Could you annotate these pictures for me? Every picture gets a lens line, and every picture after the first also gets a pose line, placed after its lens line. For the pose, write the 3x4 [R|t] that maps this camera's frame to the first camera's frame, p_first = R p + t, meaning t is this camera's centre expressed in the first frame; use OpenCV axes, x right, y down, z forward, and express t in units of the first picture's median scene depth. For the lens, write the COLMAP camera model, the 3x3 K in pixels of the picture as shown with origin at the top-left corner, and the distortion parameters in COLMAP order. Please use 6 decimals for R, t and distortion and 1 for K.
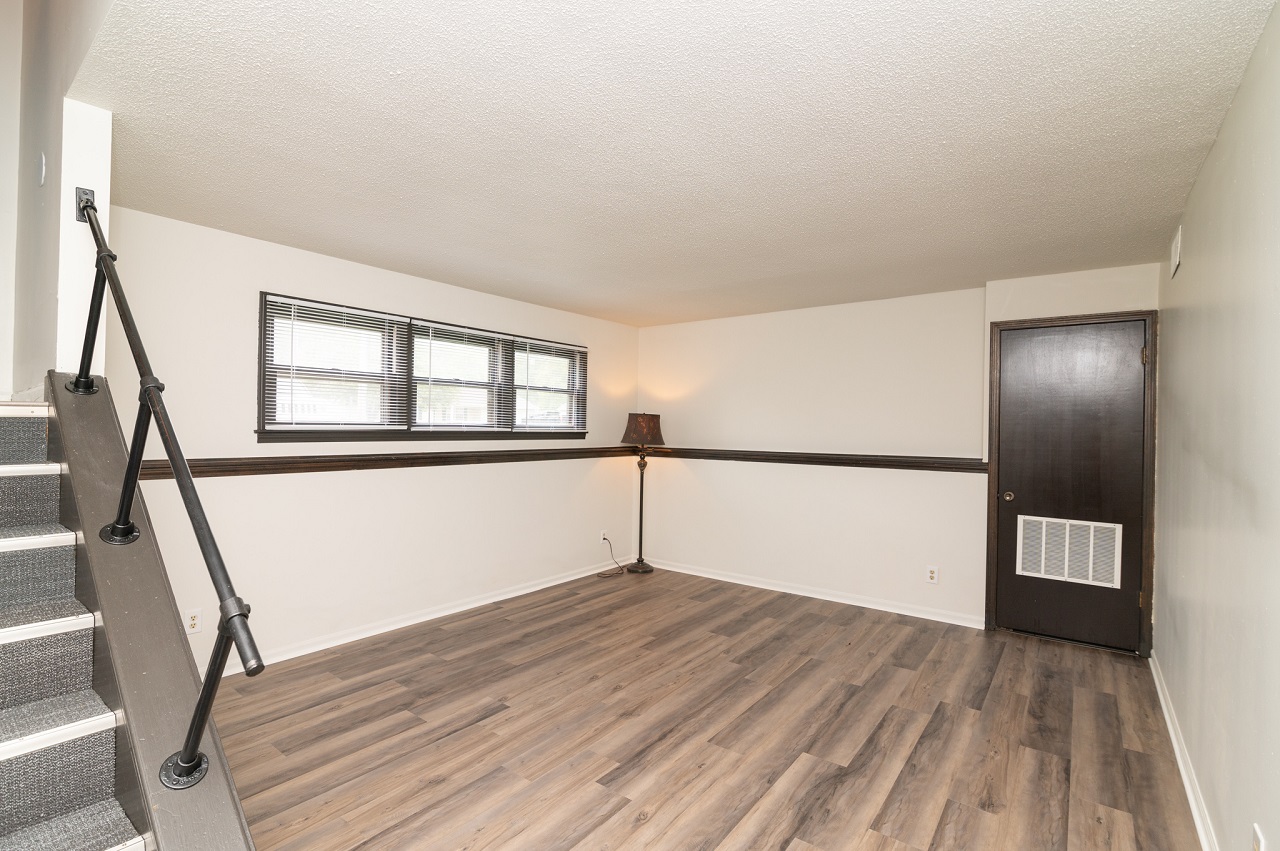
lens RADIAL K [[591.0, 0, 637.3], [0, 591.0, 427.4], [0, 0, 1]] dist [-0.019157, 0.001676]
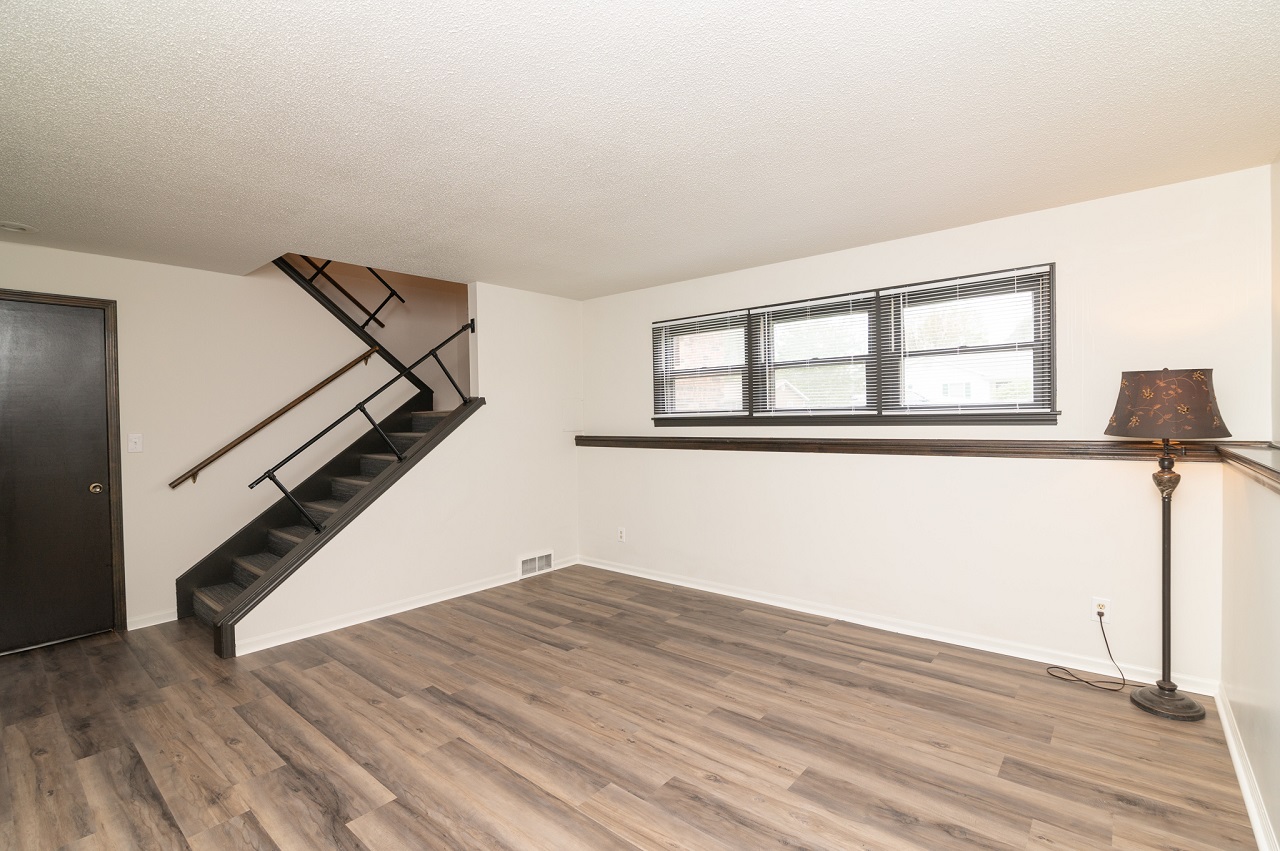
lens RADIAL K [[591.0, 0, 642.3], [0, 591.0, 417.3], [0, 0, 1]] dist [-0.019157, 0.001676]
pose [[-0.055383, -0.009741, -0.998418, 0.736291], [0.018949, 0.999762, -0.010805, 0.016576], [0.998285, -0.019517, -0.055185, 0.937826]]
